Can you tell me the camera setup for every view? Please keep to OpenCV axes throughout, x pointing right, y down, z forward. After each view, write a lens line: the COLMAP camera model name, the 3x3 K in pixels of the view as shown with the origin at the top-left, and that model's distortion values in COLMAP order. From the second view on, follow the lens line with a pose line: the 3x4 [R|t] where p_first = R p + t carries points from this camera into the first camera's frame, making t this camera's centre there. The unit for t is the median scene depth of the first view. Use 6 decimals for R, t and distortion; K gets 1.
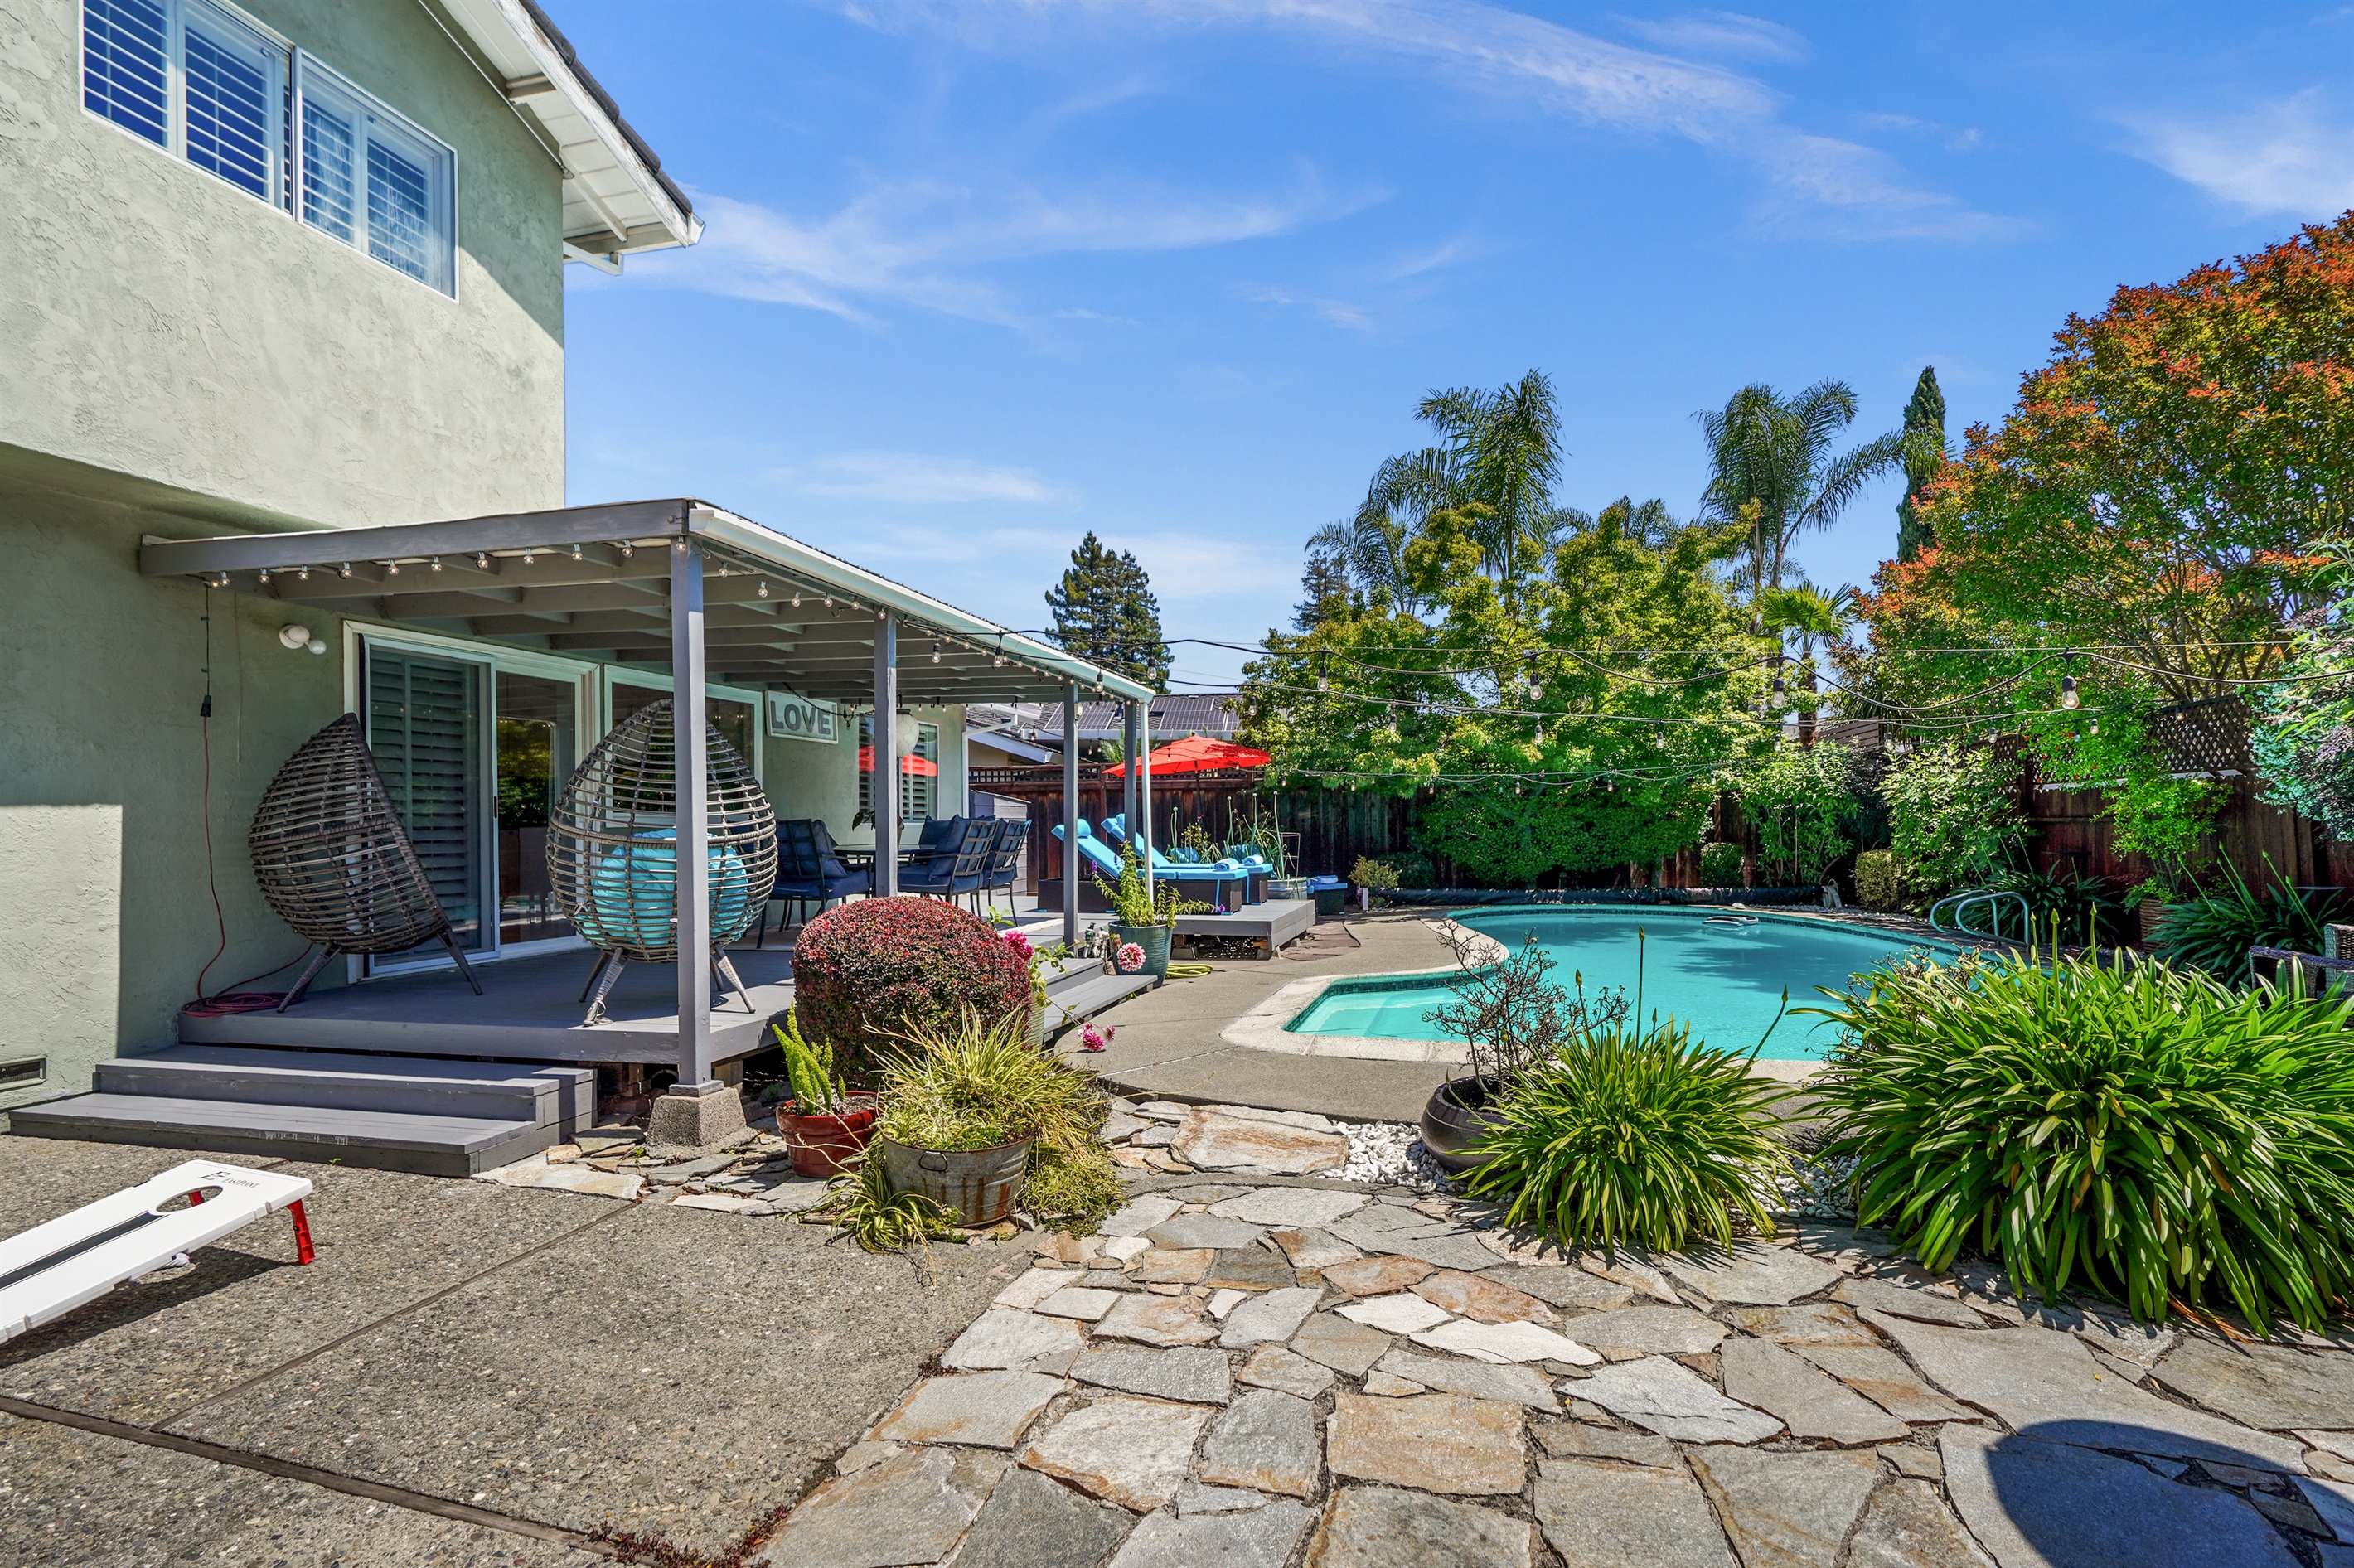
lens RADIAL K [[1113.6, 0, 1172.6], [0, 1113.6, 821.7], [0, 0, 1]] dist [0.000106, -0.000323]
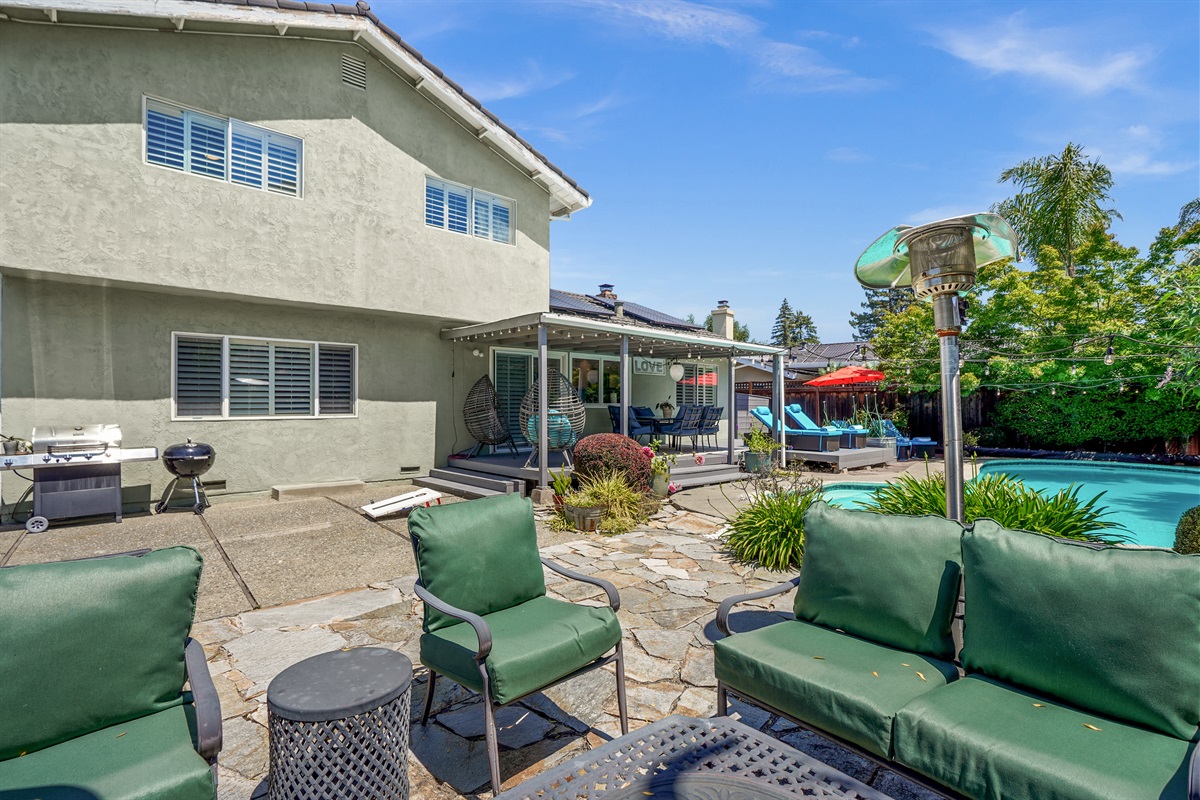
lens RADIAL K [[550.1, 0, 593.6], [0, 550.1, 401.2], [0, 0, 1]] dist [-0.001226, 0.000055]
pose [[0.831466, 0.005793, -0.555546, 0.481455], [-0.009092, 0.999954, -0.003182, -0.012494], [0.555501, 0.007697, 0.831480, -0.226421]]
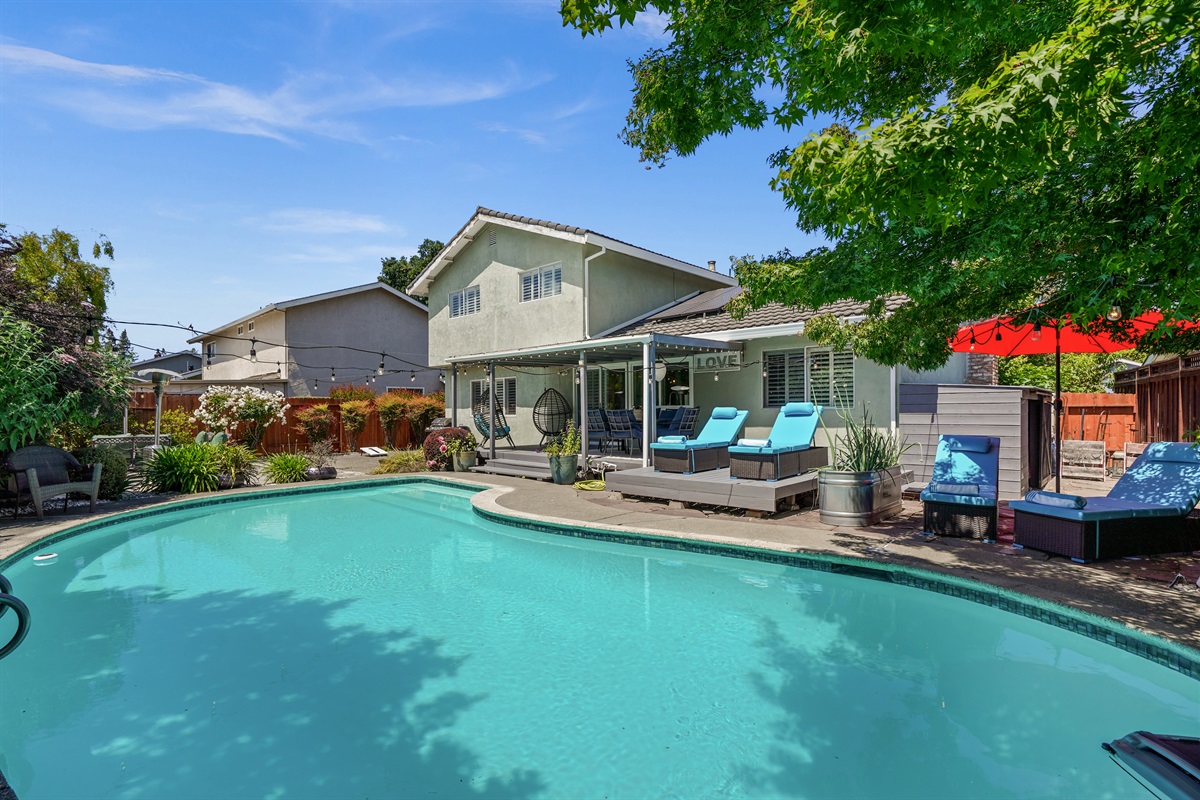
lens RADIAL K [[551.1, 0, 600.1], [0, 551.1, 413.3], [0, 0, 1]] dist [0.001158, 0.000123]
pose [[-0.467405, 0.017854, -0.883863, 1.378918], [0.012524, 0.999829, 0.013573, -0.014621], [0.883955, -0.004725, -0.467549, 2.374798]]
